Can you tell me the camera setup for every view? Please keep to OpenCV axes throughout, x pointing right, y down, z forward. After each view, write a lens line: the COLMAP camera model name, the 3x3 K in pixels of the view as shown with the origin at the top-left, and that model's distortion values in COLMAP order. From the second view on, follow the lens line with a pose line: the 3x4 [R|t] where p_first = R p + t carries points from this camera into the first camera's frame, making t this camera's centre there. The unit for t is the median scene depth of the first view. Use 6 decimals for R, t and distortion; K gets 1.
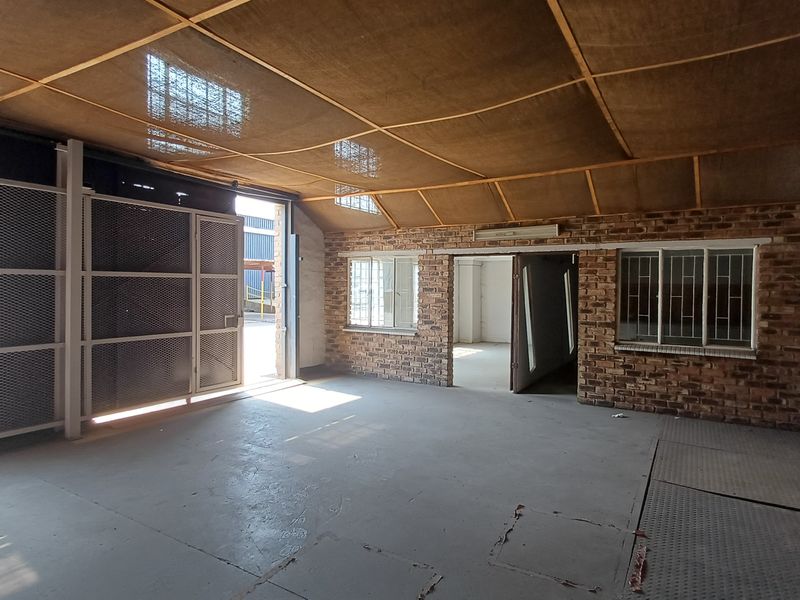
lens RADIAL K [[485.4, 0, 404.7], [0, 485.4, 296.3], [0, 0, 1]] dist [0.002978, 0.001515]
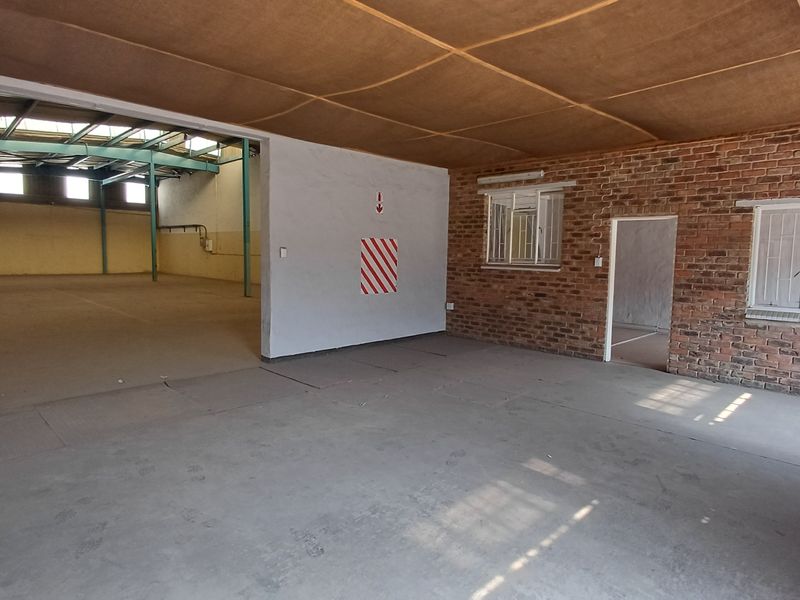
lens RADIAL K [[485.4, 0, 404.7], [0, 485.4, 296.3], [0, 0, 1]] dist [0.002978, 0.001515]
pose [[-0.969625, -0.048517, 0.239738, -0.155973], [-0.020975, 0.993013, 0.116127, -0.031126], [-0.243697, 0.107571, -0.963867, 1.610656]]
